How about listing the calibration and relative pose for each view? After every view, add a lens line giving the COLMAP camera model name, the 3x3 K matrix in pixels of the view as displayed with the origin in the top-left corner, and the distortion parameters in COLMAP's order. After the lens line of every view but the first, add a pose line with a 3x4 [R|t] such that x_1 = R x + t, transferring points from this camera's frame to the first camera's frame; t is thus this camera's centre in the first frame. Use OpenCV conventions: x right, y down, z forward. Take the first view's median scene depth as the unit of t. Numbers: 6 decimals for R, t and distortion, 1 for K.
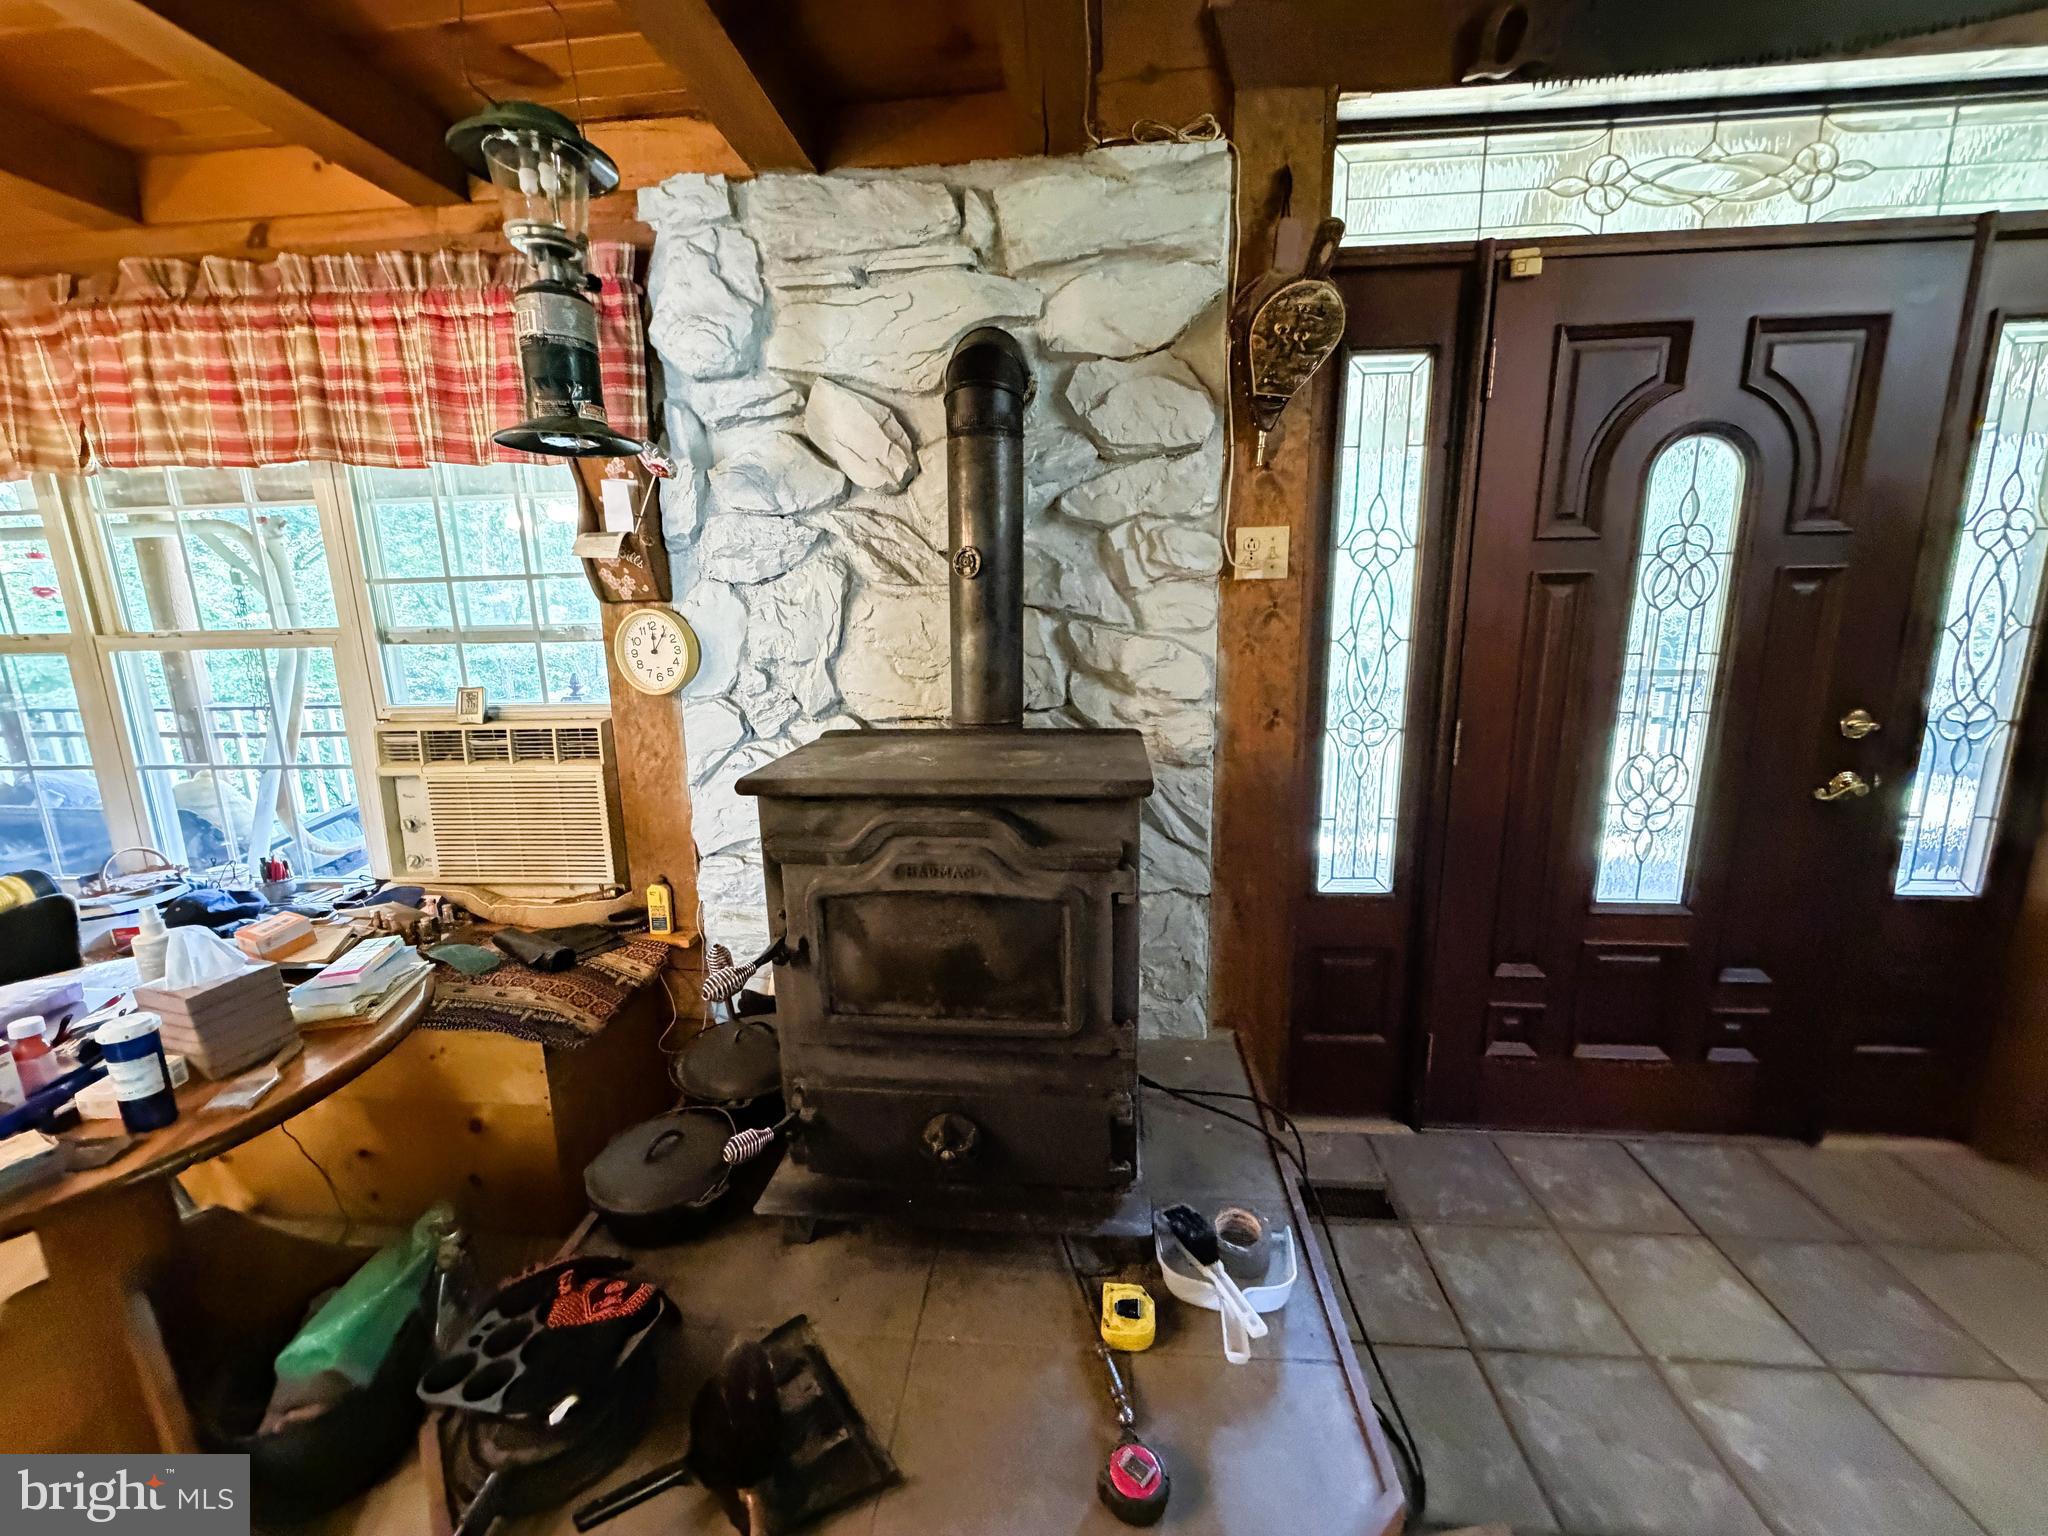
lens RADIAL K [[815.3, 0, 1026.8], [0, 815.3, 769.4], [0, 0, 1]] dist [0.004086, -0.000206]
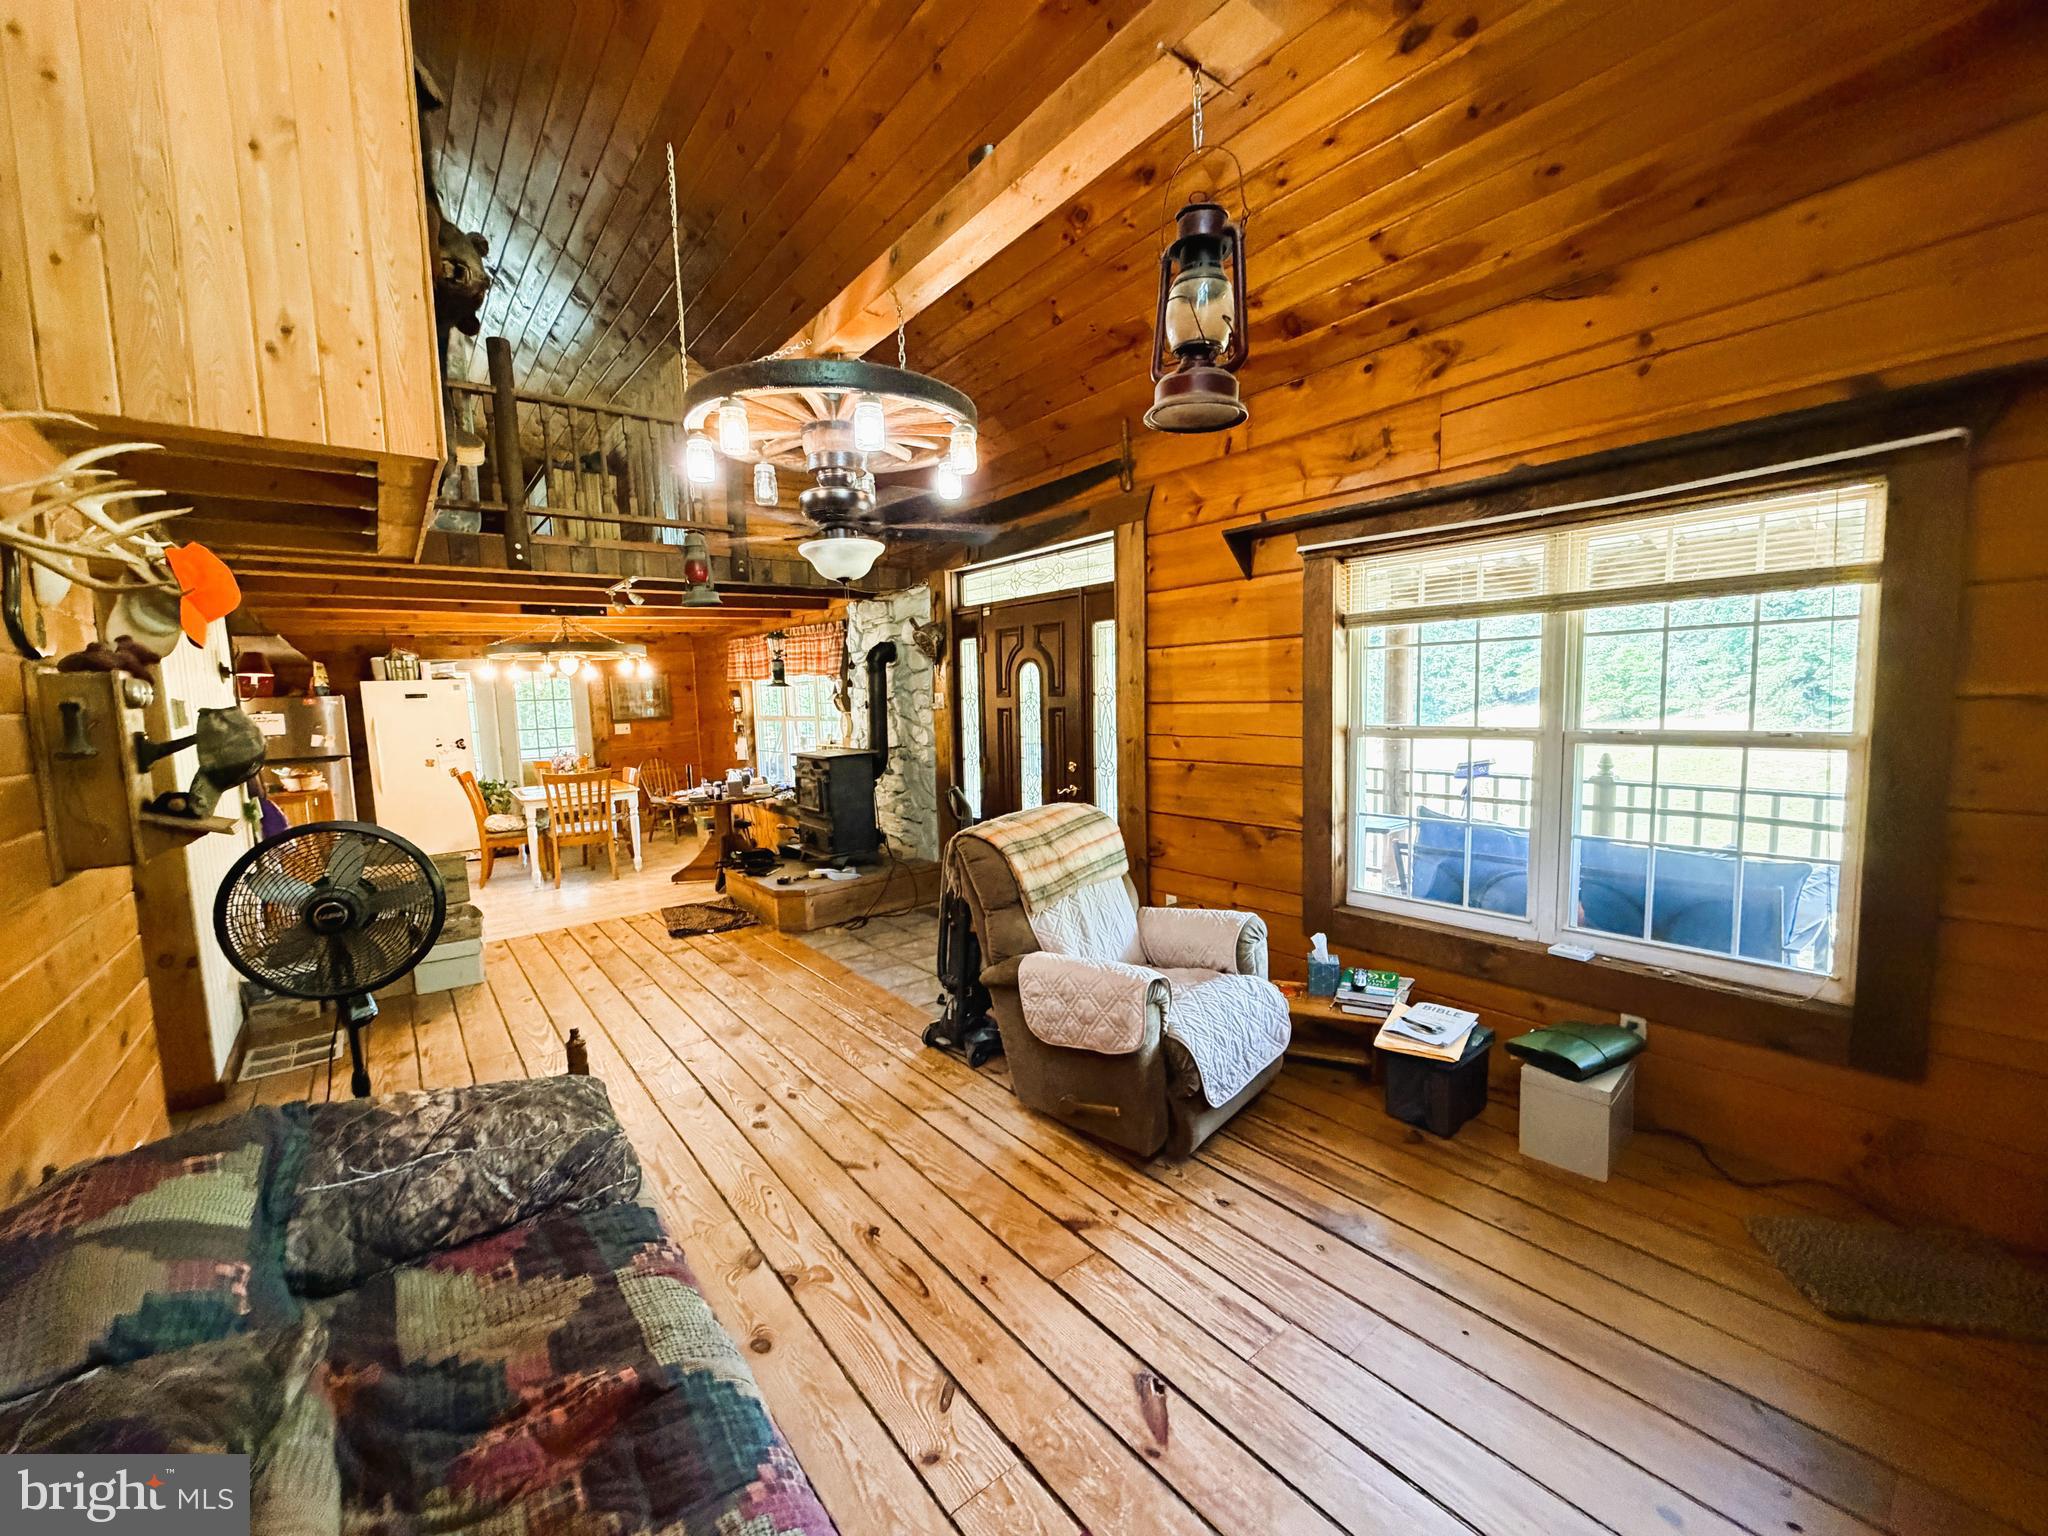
lens RADIAL K [[815.3, 0, 1023.5], [0, 815.3, 771.8], [0, 0, 1]] dist [0.004086, -0.000206]
pose [[0.685381, 0.067714, -0.725030, 2.814090], [-0.132745, 0.990602, -0.032969, 0.069981], [0.715983, 0.118841, 0.687928, -0.915285]]
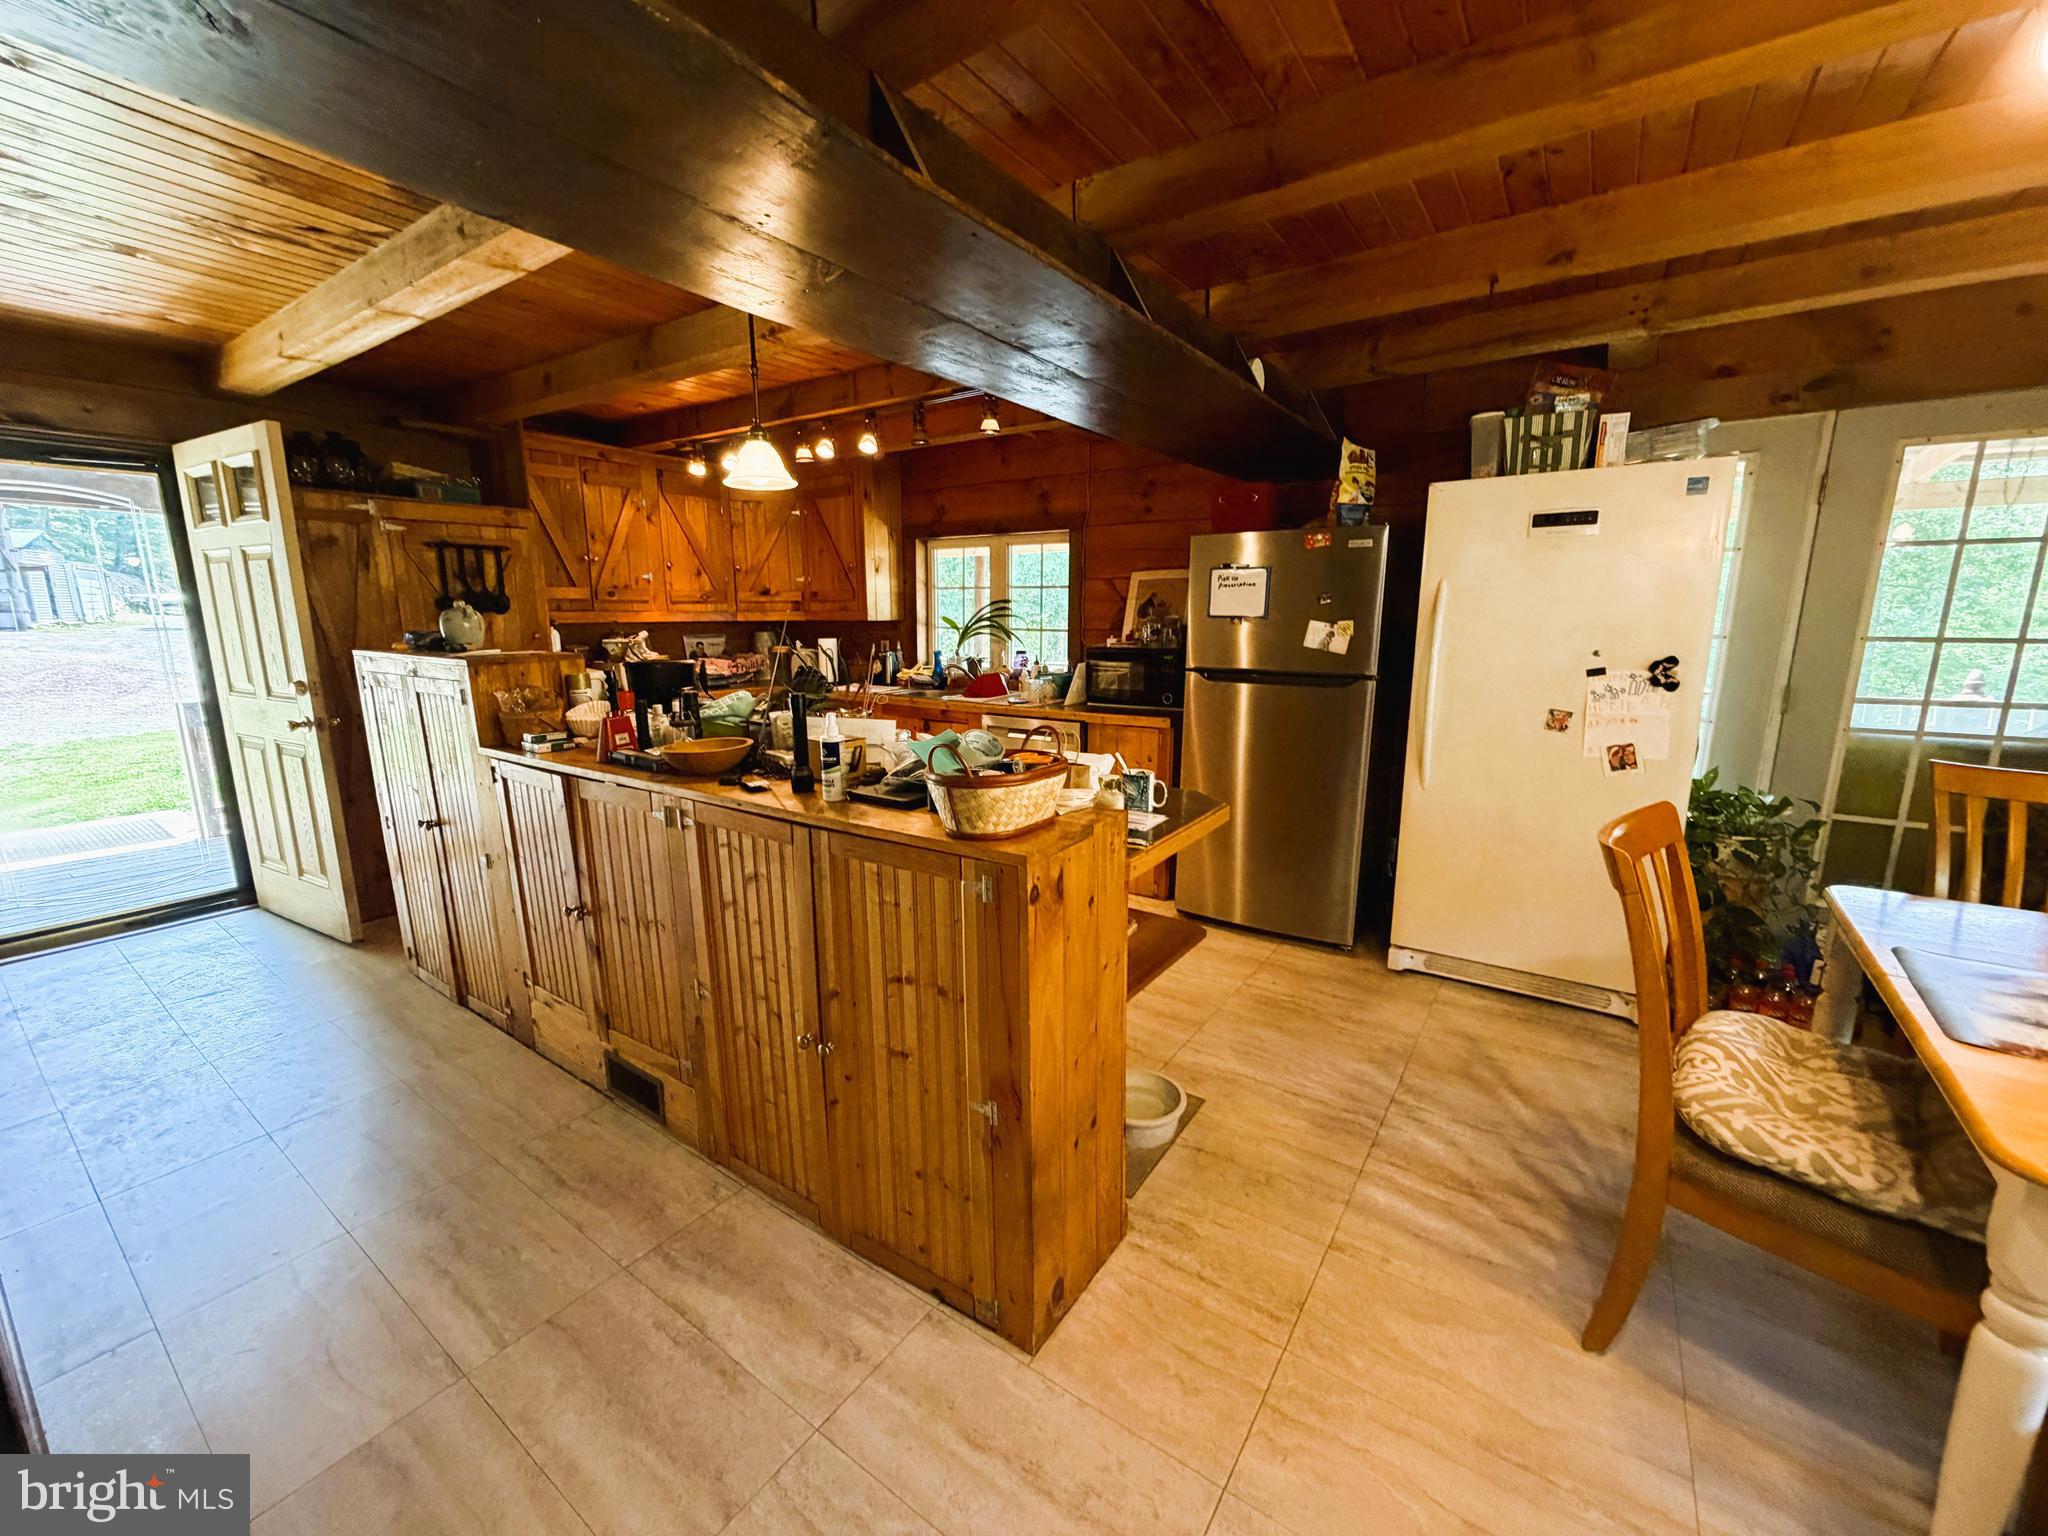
lens RADIAL K [[815.3, 0, 1016.9], [0, 815.3, 770.4], [0, 0, 1]] dist [0.004086, -0.000206]
pose [[-0.496285, 0.185625, -0.848083, -0.677212], [-0.168118, 0.937834, 0.303649, 0.098556], [0.851726, 0.293275, -0.434227, -0.368185]]
